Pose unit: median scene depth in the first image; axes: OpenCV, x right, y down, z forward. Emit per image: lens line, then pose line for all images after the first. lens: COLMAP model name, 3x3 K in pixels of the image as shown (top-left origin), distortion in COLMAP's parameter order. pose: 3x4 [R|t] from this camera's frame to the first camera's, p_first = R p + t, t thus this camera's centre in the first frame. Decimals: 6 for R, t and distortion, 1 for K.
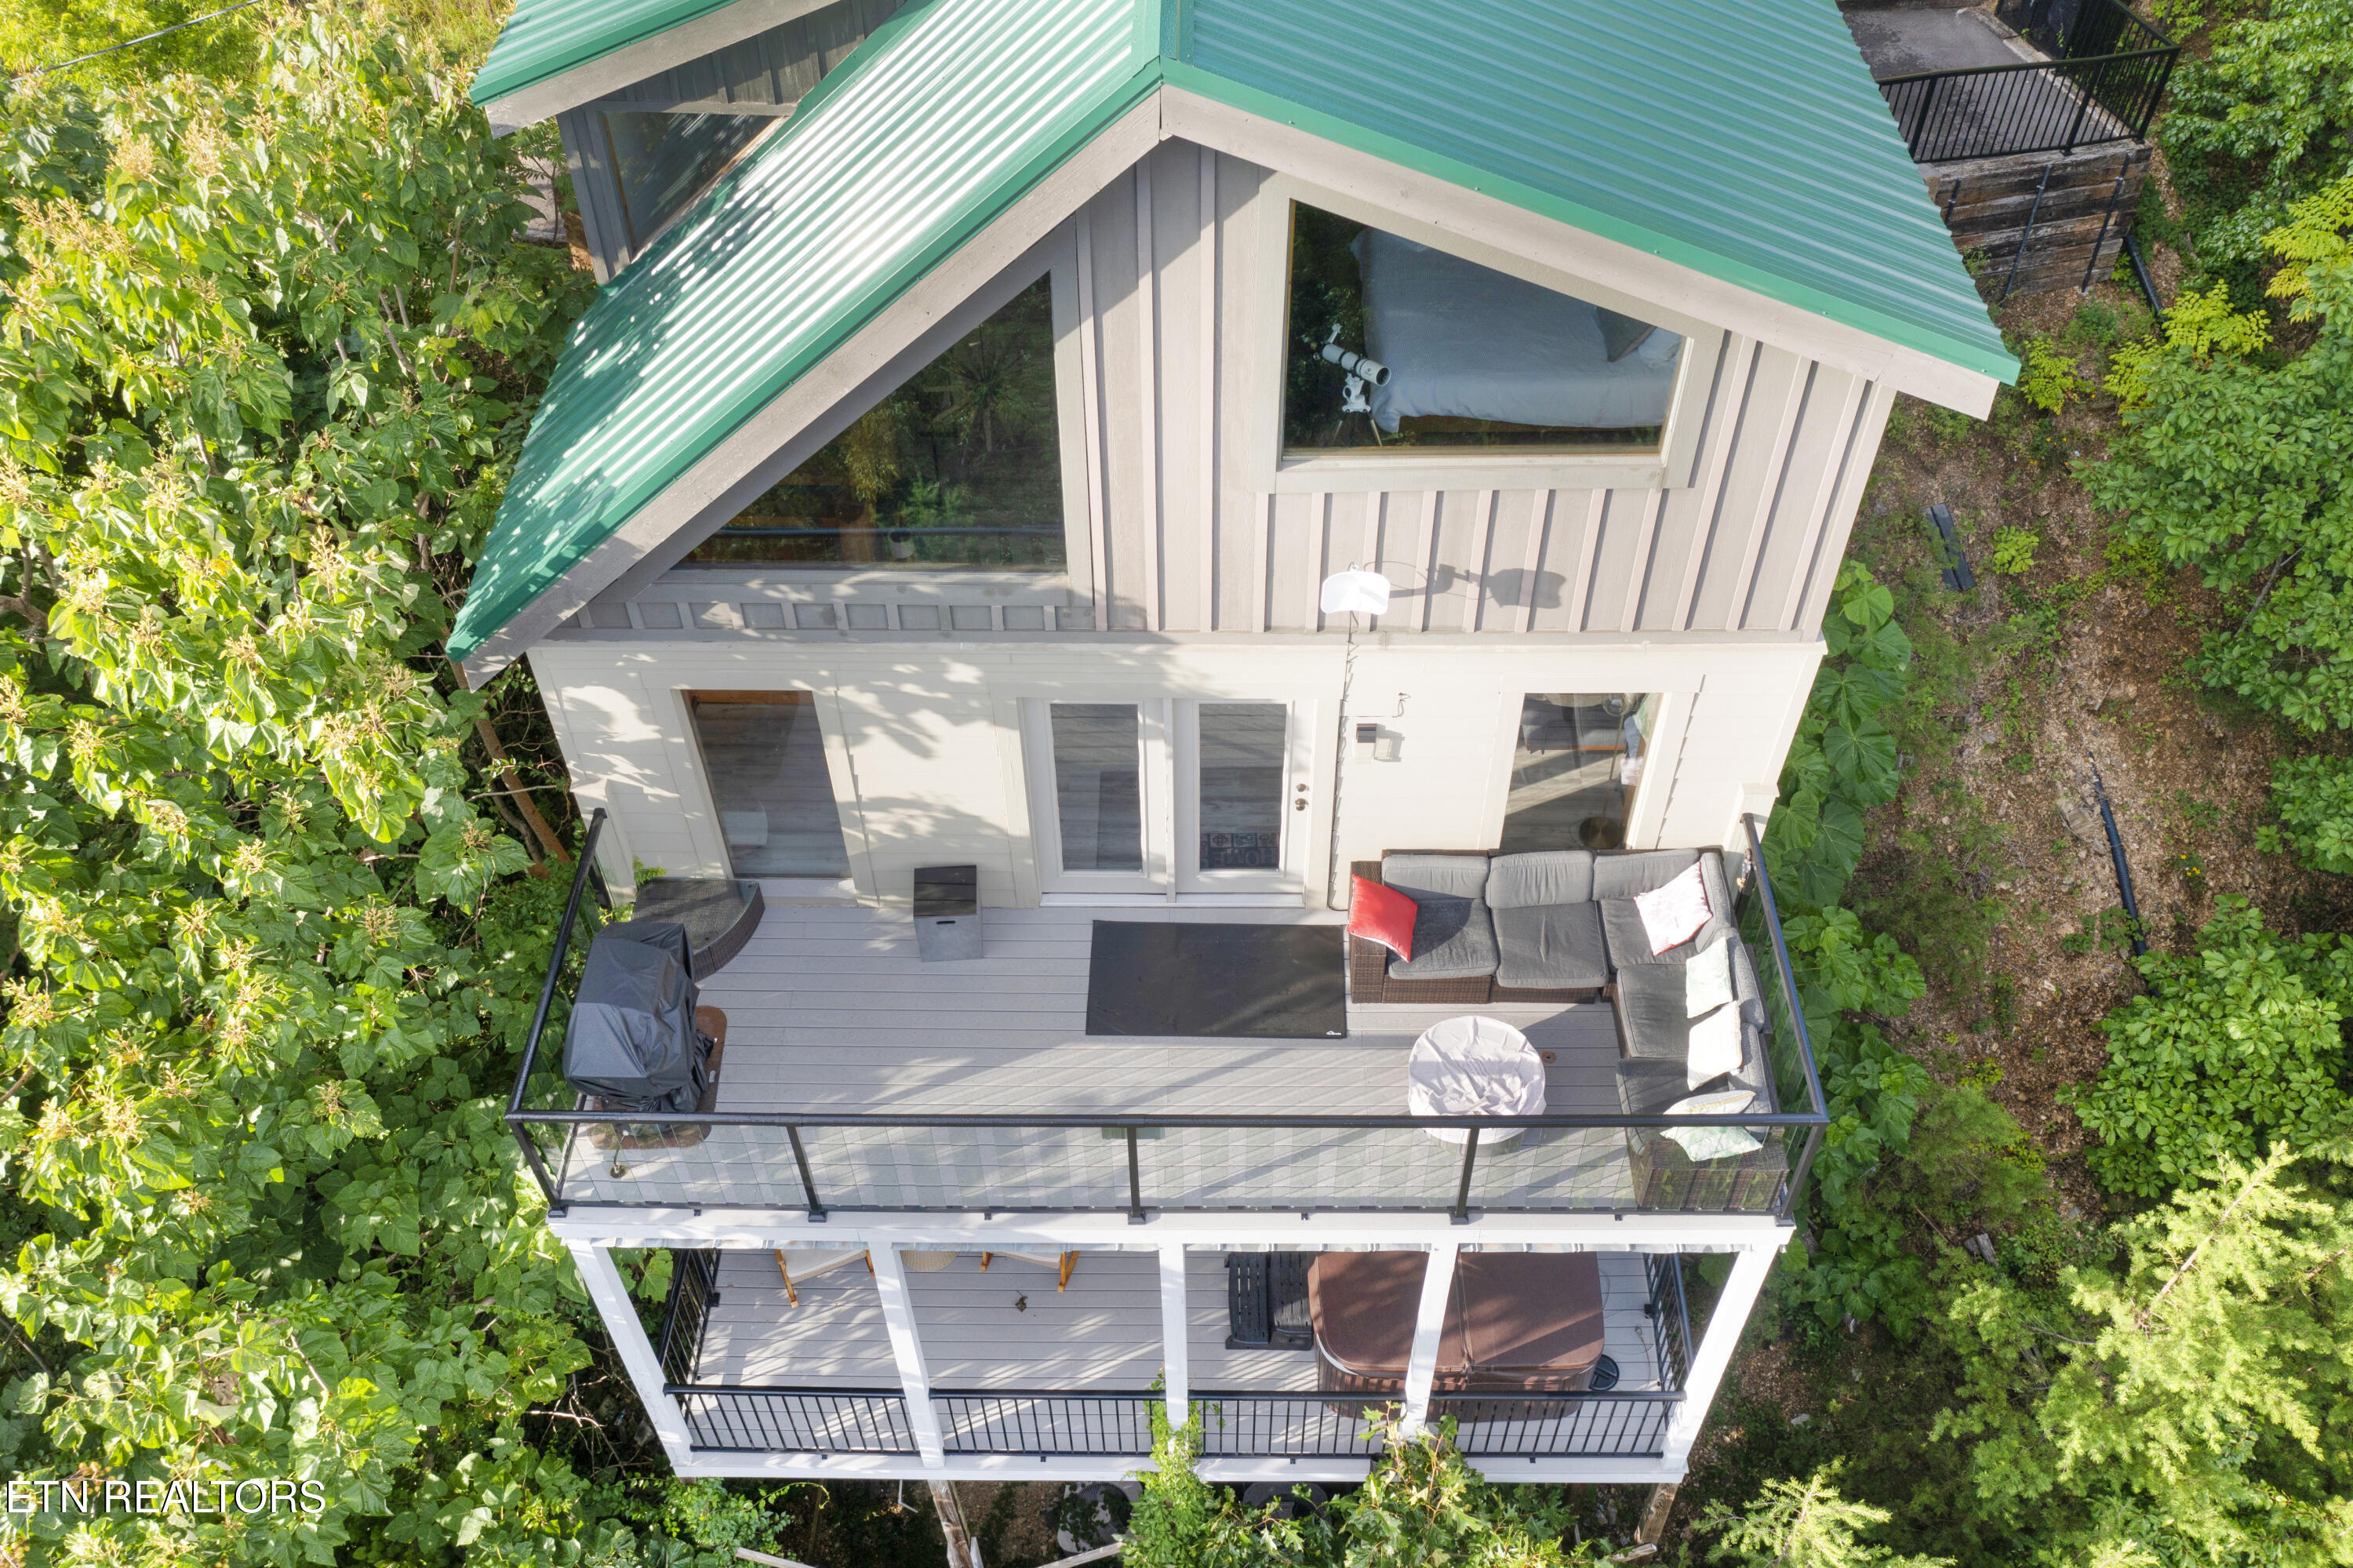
lens RADIAL K [[1914.6, 0, 1176.5], [0, 1914.6, 784.0], [0, 0, 1]] dist [-0.003848, 0.013326]
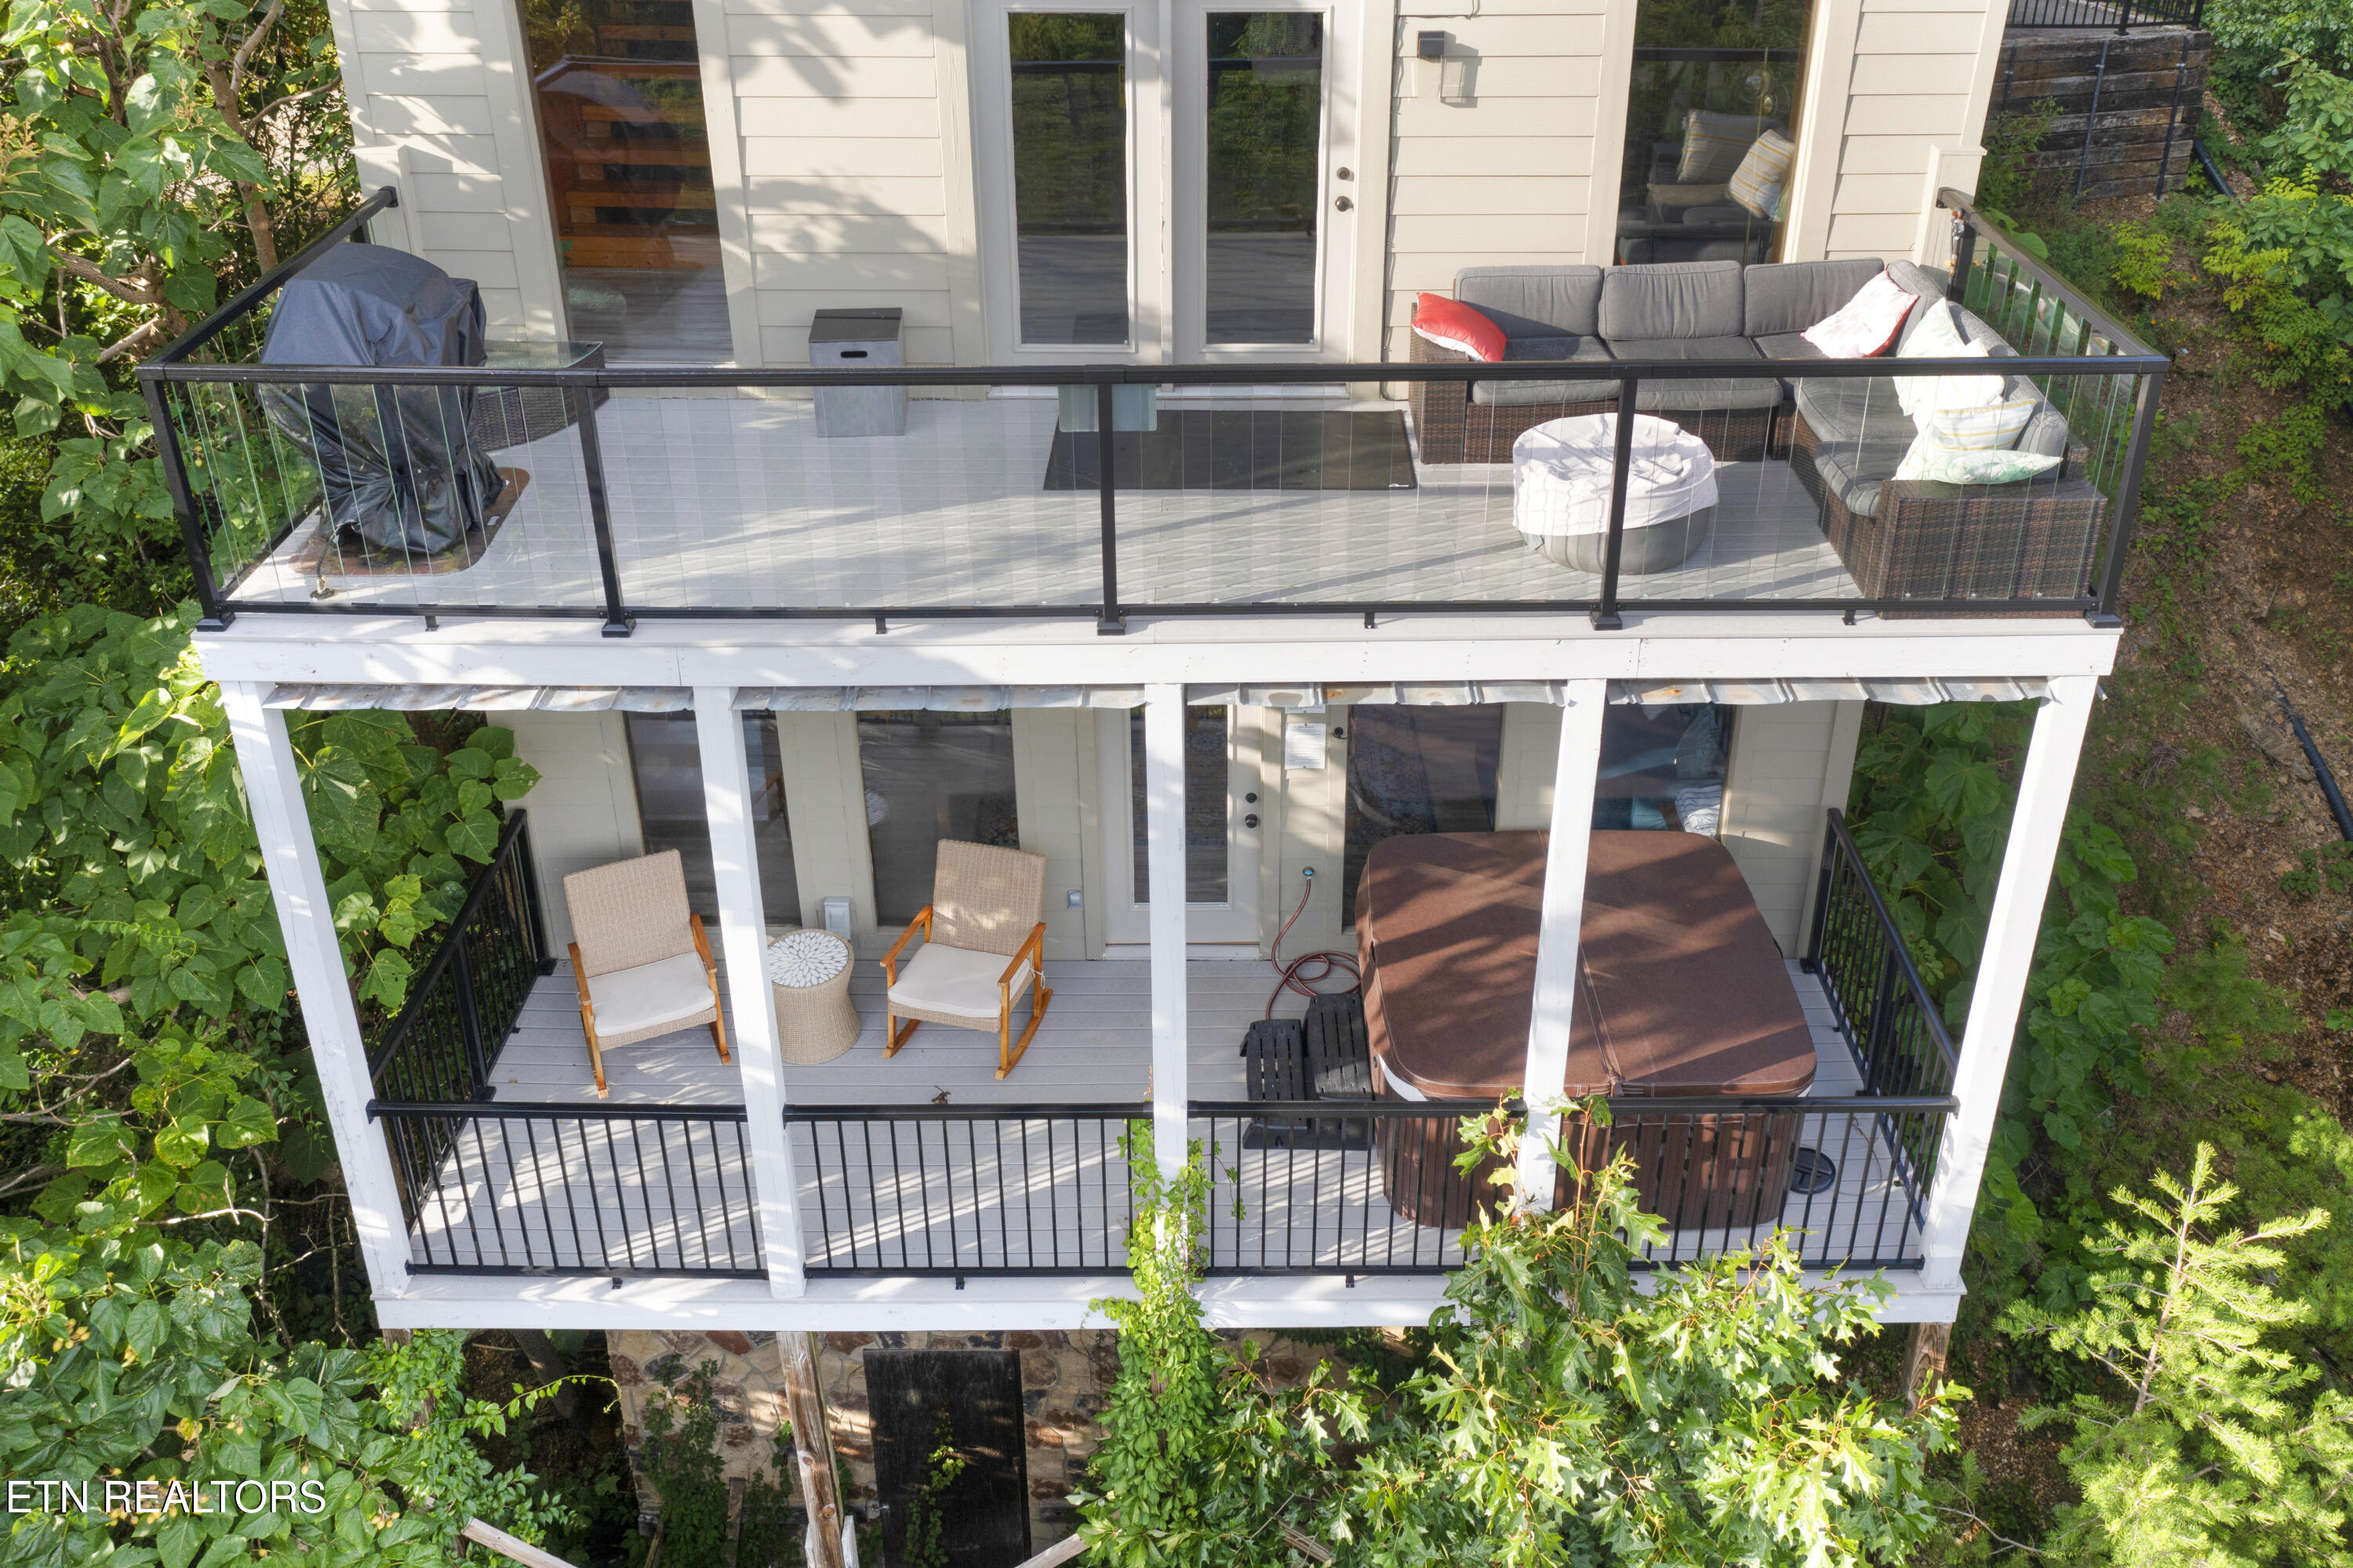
lens RADIAL K [[1830.2, 0, 1212.4], [0, 1830.2, 783.5], [0, 0, 1]] dist [0.006887, -0.005261]
pose [[0.999779, 0.006840, 0.019896, 0.001436], [0.000769, 0.933161, -0.359459, 0.429585], [-0.021025, 0.359394, 0.932949, 0.377722]]
